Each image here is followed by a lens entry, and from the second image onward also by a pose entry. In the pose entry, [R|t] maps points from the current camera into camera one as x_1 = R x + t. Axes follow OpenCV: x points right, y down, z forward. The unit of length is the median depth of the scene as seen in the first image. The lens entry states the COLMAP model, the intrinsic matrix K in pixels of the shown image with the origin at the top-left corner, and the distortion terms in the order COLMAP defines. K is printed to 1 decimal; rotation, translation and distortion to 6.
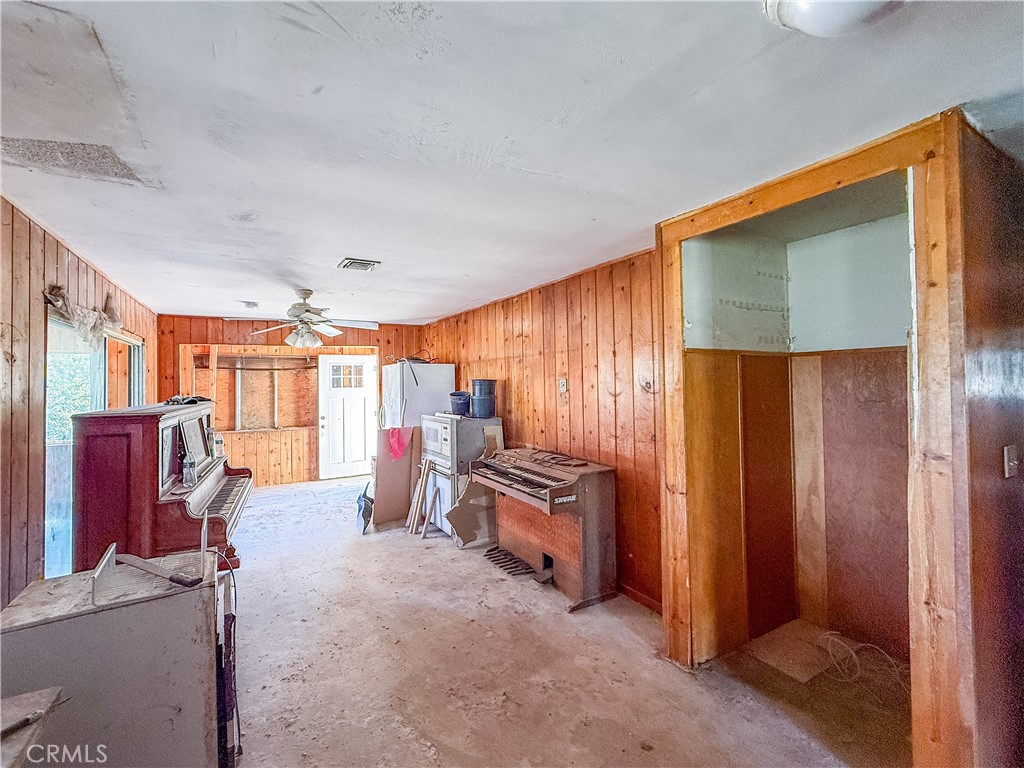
lens RADIAL K [[426.1, 0, 467.8], [0, 426.1, 372.9], [0, 0, 1]] dist [0.000950, 0.000140]
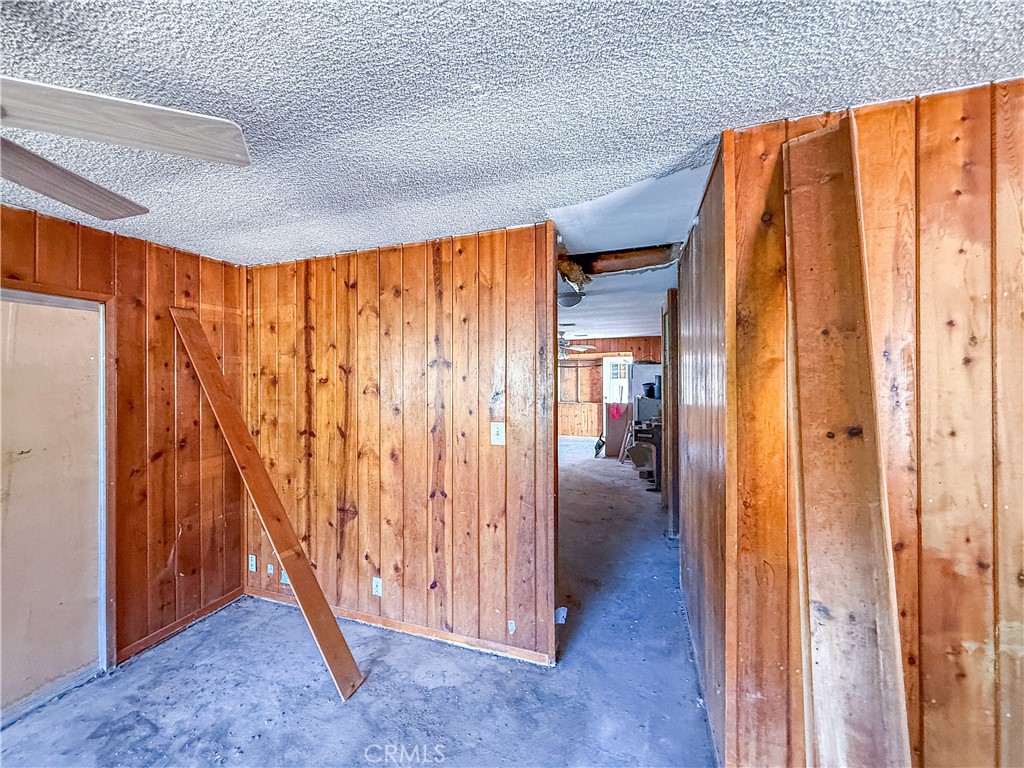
lens RADIAL K [[426.1, 0, 467.8], [0, 426.1, 372.9], [0, 0, 1]] dist [0.000950, 0.000140]
pose [[0.662535, 0.008951, -0.748978, 0.492549], [0.010664, 0.999715, 0.021380, -0.024088], [0.748955, -0.022152, 0.662250, -0.407939]]
